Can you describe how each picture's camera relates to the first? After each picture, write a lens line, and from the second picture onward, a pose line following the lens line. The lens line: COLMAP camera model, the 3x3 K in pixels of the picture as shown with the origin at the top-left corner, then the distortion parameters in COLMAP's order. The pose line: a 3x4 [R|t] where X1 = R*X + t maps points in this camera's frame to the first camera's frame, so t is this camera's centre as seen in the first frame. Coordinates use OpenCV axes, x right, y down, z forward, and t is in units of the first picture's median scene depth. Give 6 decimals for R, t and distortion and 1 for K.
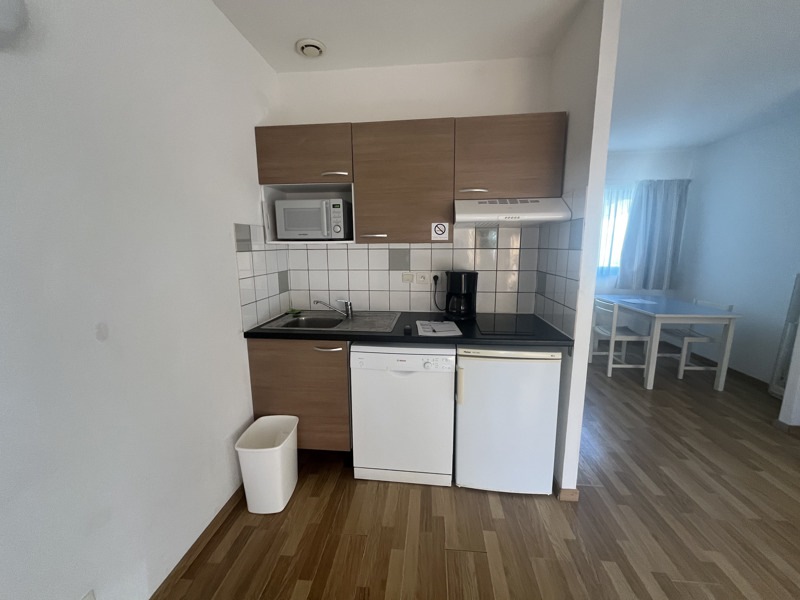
lens RADIAL K [[322.7, 0, 402.0], [0, 322.7, 298.2], [0, 0, 1]] dist [-0.002968, 0.000593]
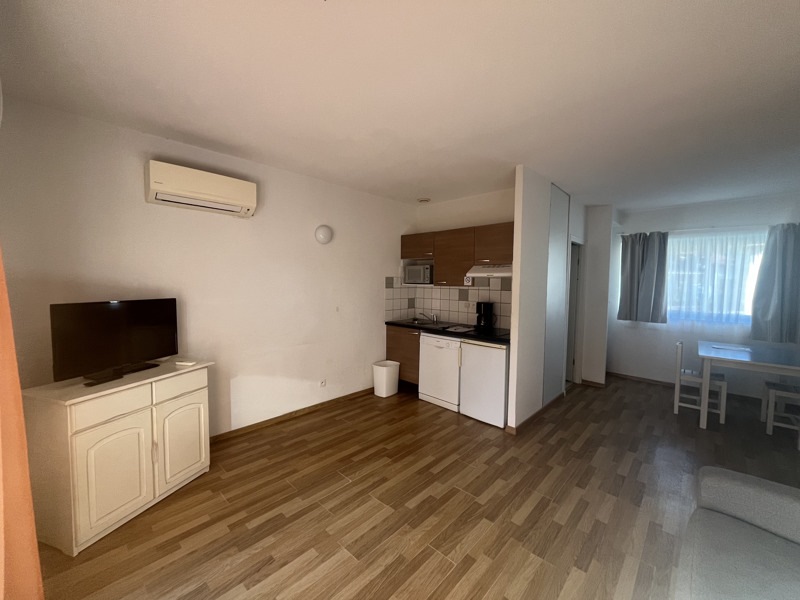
lens RADIAL K [[322.7, 0, 405.6], [0, 322.7, 300.3], [0, 0, 1]] dist [-0.002968, 0.000593]
pose [[0.791871, 0.051877, -0.608481, 0.965628], [-0.116468, 0.990926, -0.067088, 0.081903], [0.599480, 0.123993, 0.790727, -0.729619]]
